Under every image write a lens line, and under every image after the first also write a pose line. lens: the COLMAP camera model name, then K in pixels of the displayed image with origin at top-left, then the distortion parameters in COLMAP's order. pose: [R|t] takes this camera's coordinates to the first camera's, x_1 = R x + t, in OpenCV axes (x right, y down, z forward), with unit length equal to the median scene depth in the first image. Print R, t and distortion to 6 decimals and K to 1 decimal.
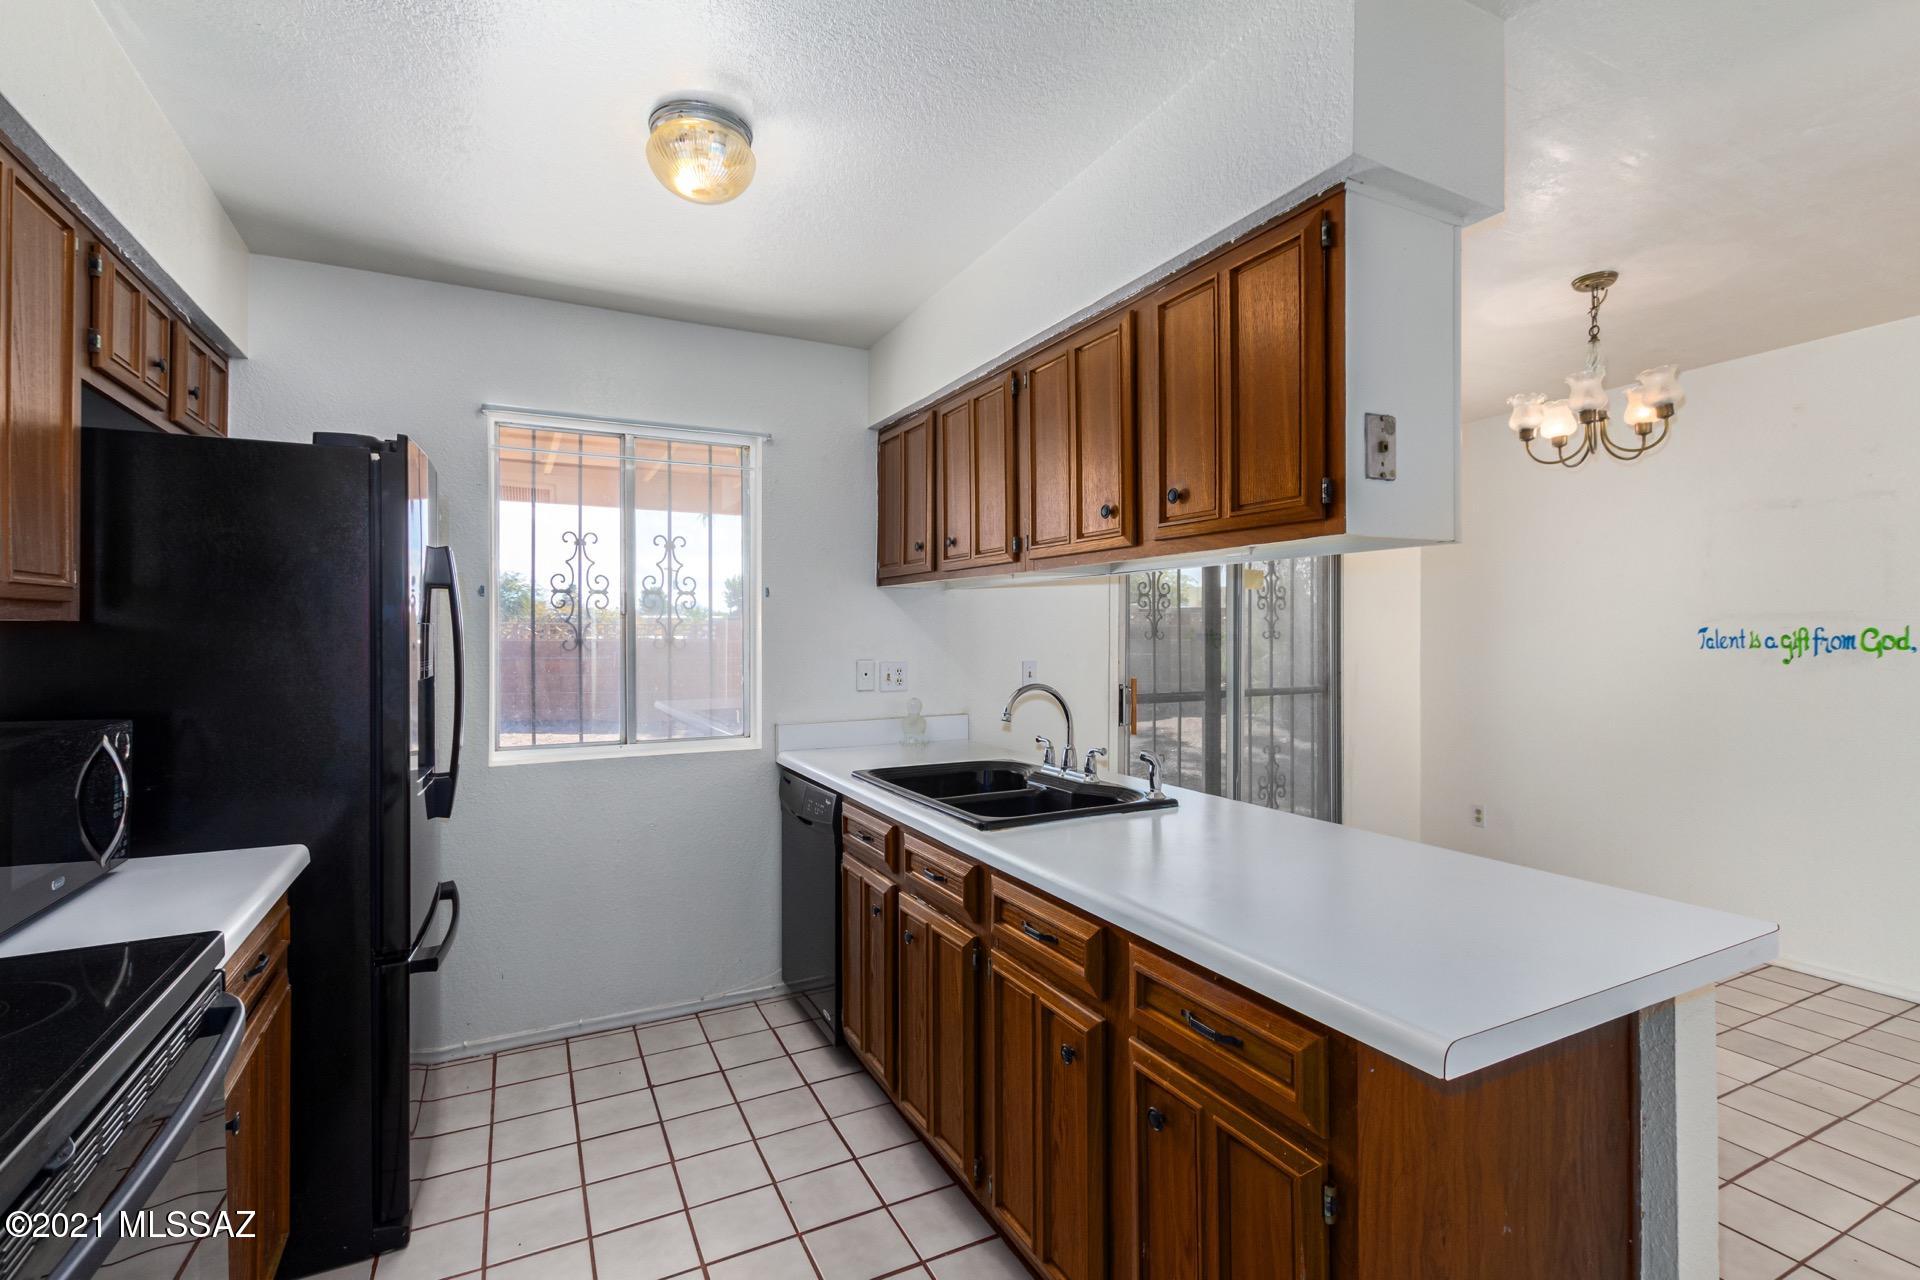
lens RADIAL K [[886.7, 0, 968.2], [0, 886.7, 634.1], [0, 0, 1]] dist [-0.001205, -0.000234]
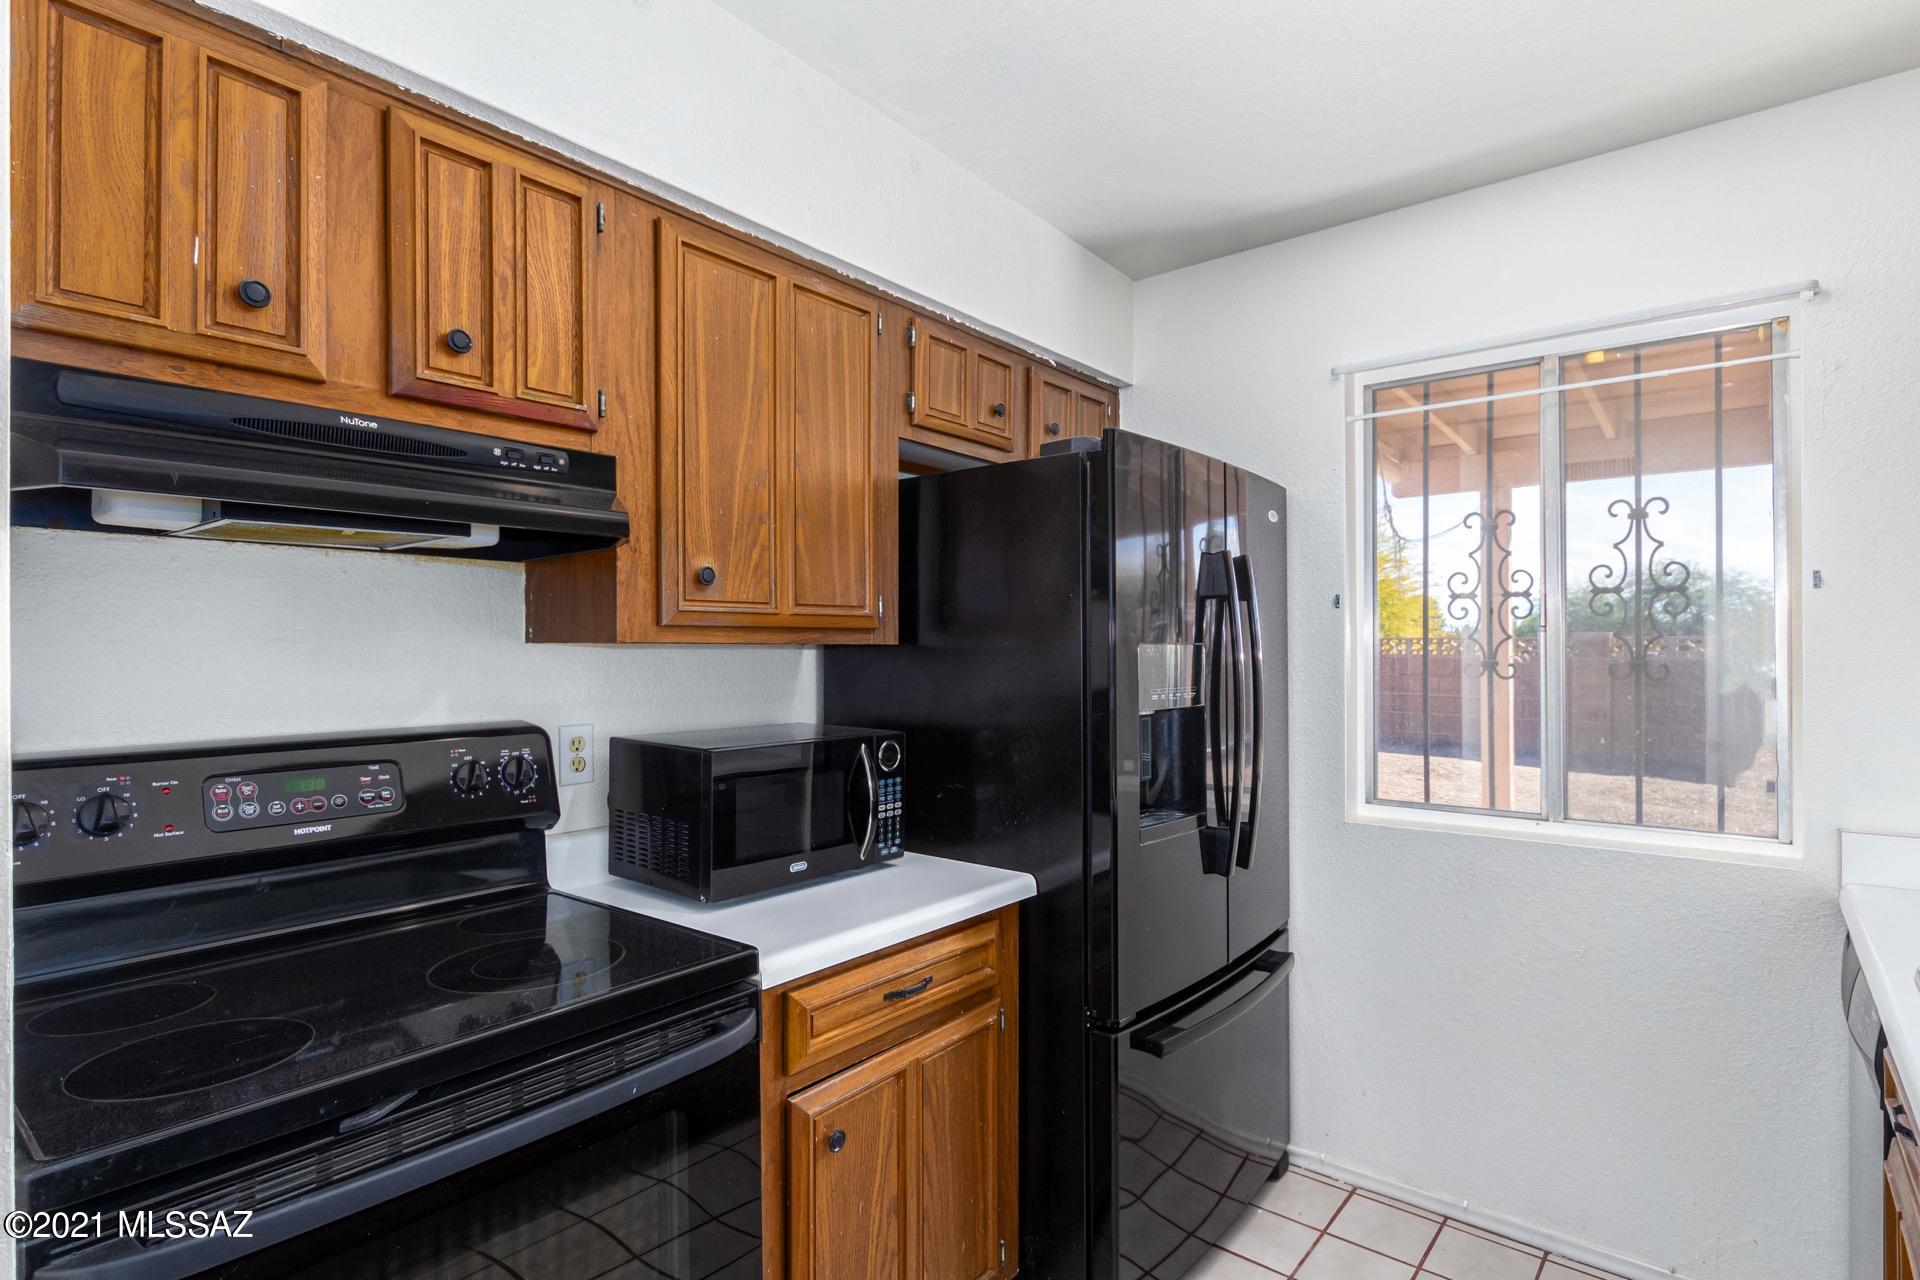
lens RADIAL K [[970.2, 0, 954.6], [0, 970.2, 643.5], [0, 0, 1]] dist [0.001903, 0.000076]
pose [[0.389131, -0.007151, -0.921155, 0.137855], [-0.000036, 0.999970, -0.007778, -0.003968], [0.921183, 0.003060, 0.389119, 0.375387]]
